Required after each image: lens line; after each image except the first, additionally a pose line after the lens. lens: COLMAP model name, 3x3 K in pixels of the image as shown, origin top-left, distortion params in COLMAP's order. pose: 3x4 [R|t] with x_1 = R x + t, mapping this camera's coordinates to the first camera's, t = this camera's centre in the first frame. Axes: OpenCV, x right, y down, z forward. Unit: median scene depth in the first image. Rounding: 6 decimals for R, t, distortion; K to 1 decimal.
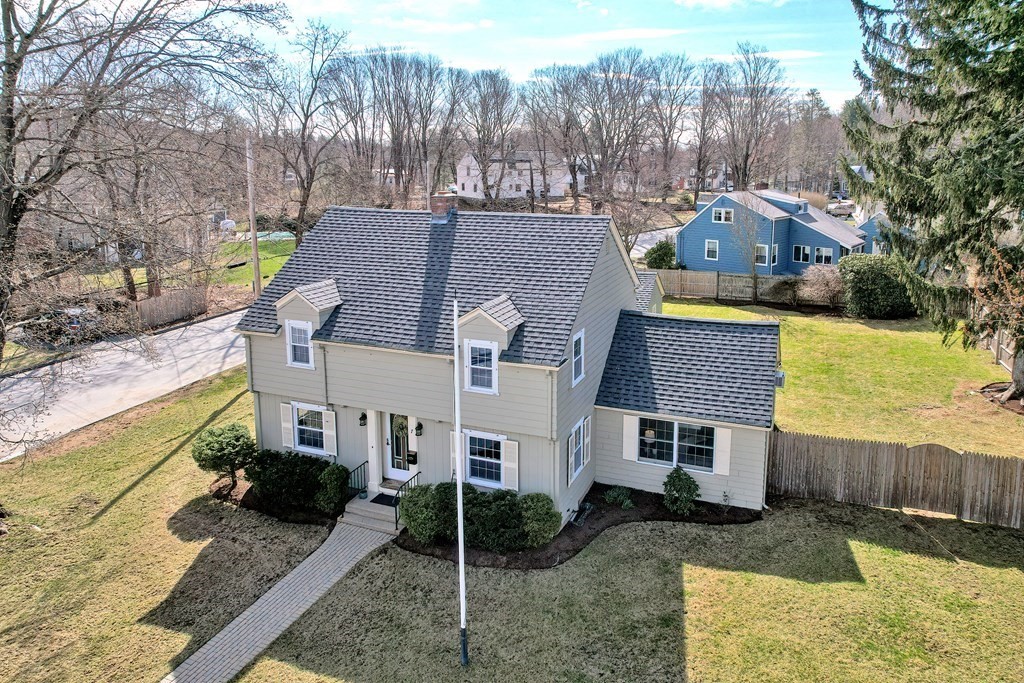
lens RADIAL K [[659.7, 0, 571.0], [0, 659.7, 258.7], [0, 0, 1]] dist [-0.027068, 0.004152]
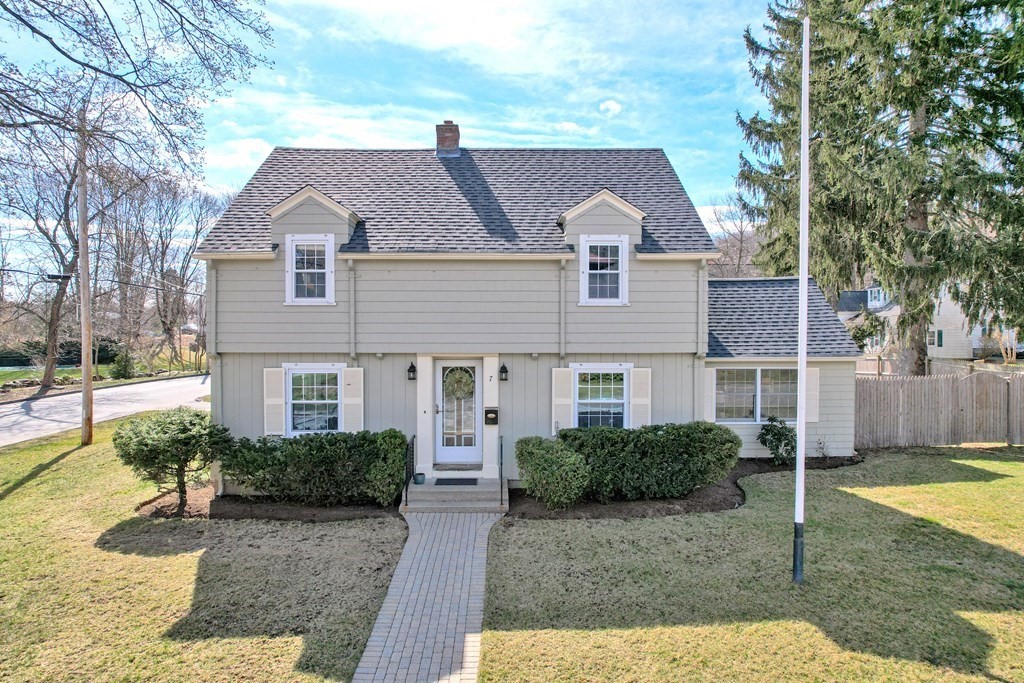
lens RADIAL K [[639.0, 0, 510.8], [0, 639.0, 355.5], [0, 0, 1]] dist [-0.062987, 0.061773]
pose [[0.938972, -0.022987, 0.343225, -0.456706], [0.059483, 0.993585, -0.096184, 0.303567], [-0.338812, 0.110730, 0.934315, 0.331744]]
